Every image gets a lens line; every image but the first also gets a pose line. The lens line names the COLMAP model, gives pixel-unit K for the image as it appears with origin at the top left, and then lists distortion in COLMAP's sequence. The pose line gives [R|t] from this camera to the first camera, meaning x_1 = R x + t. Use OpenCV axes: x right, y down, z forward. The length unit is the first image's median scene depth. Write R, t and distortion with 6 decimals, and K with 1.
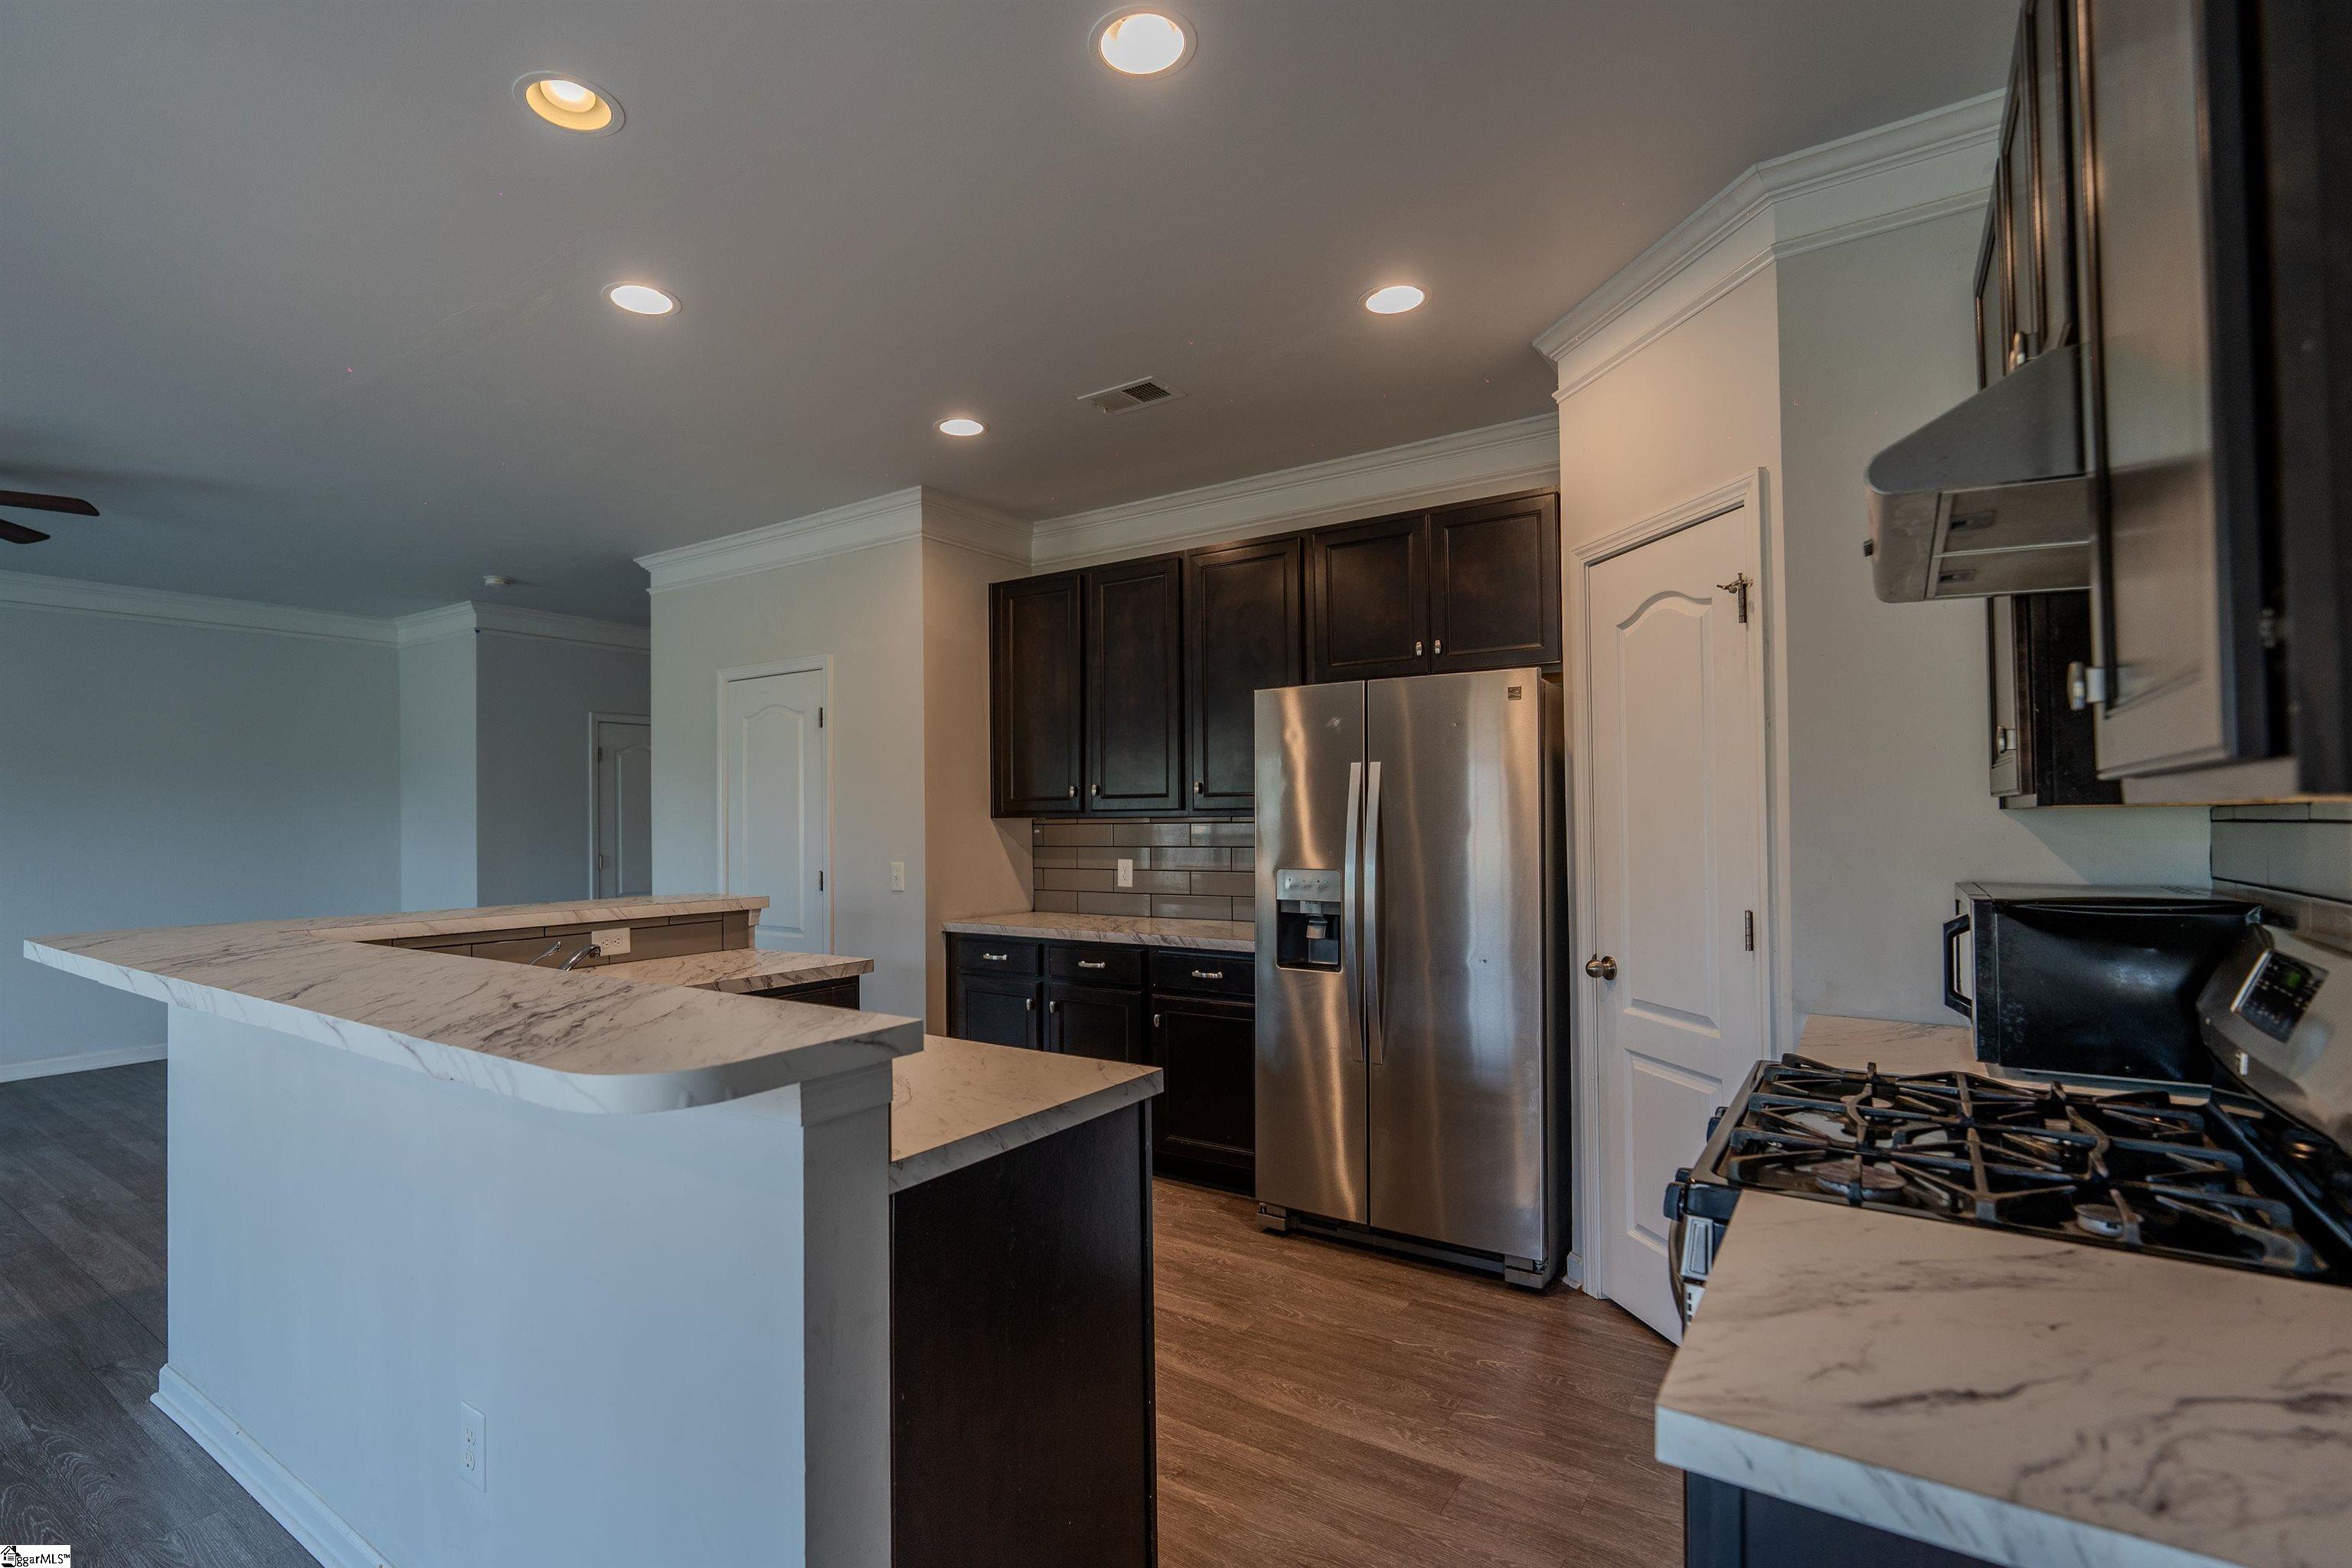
lens RADIAL K [[1062.6, 0, 1161.8], [0, 1062.6, 796.3], [0, 0, 1]] dist [-0.005678, -0.000021]
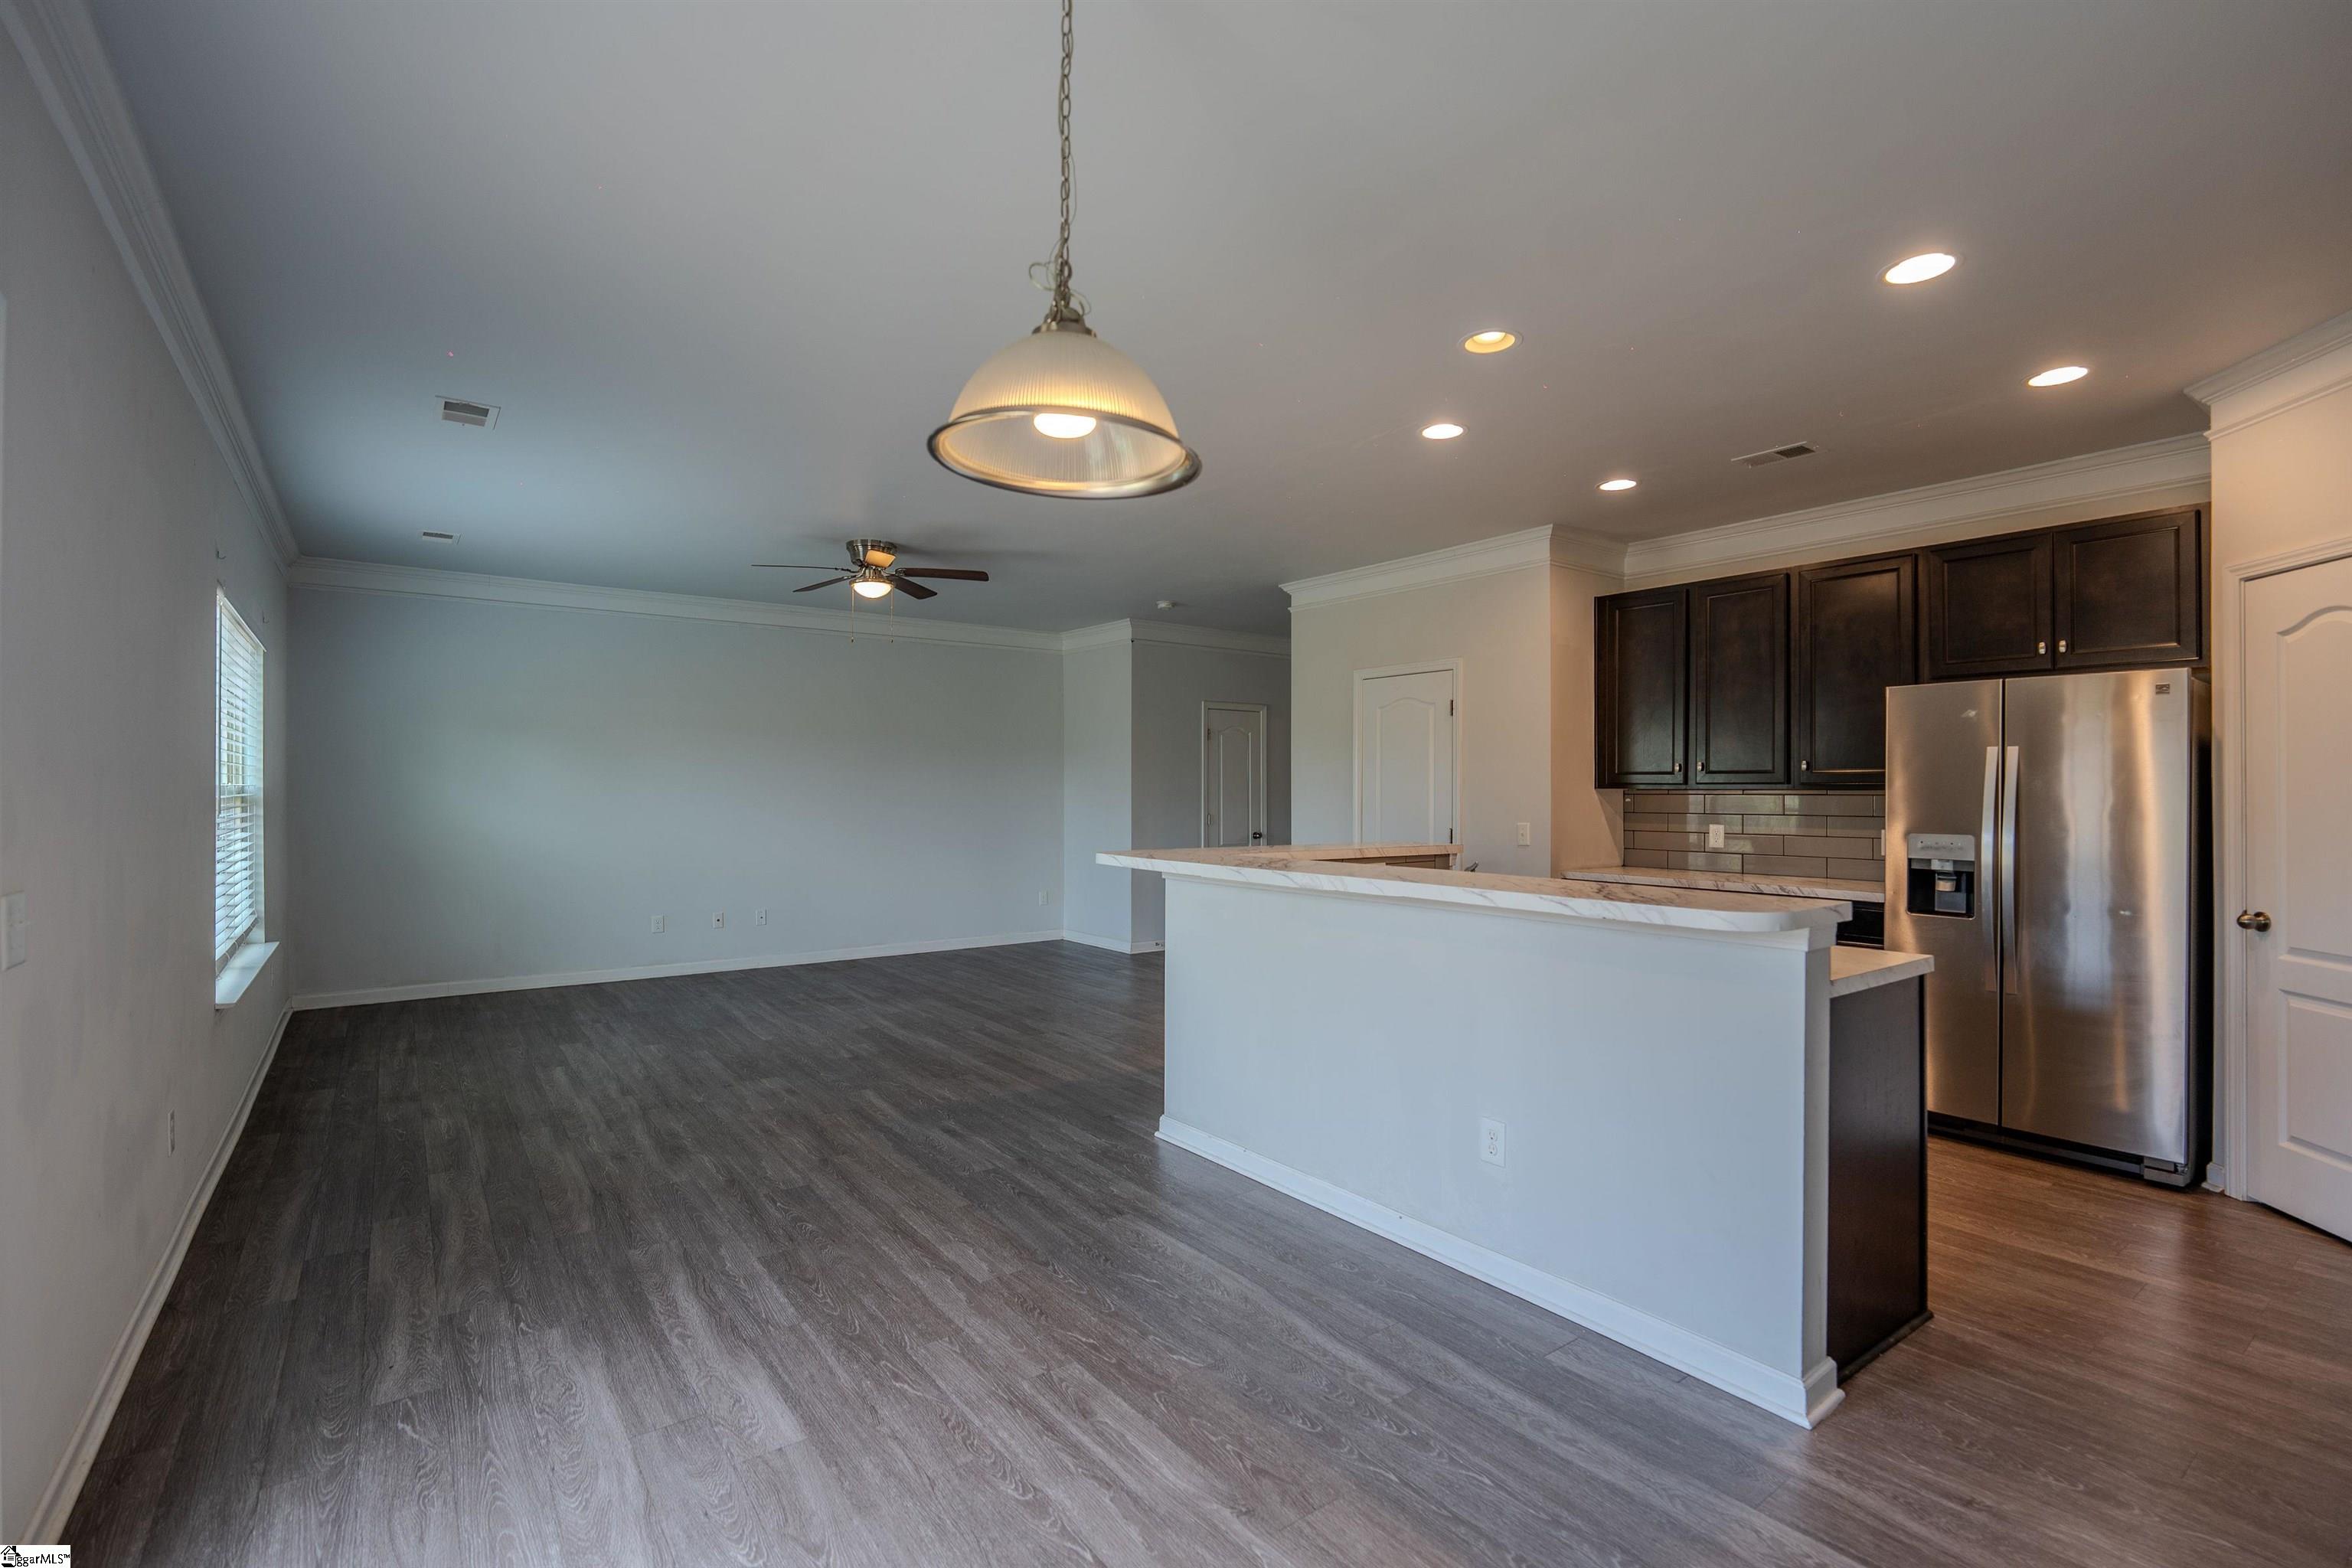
lens RADIAL K [[1062.6, 0, 1195.1], [0, 1062.6, 779.8], [0, 0, 1]] dist [-0.005678, -0.000021]
pose [[0.949854, 0.010128, -0.312530, -0.279359], [-0.006296, 0.999892, 0.013267, -0.003837], [0.312630, -0.010634, 0.949815, -0.400290]]
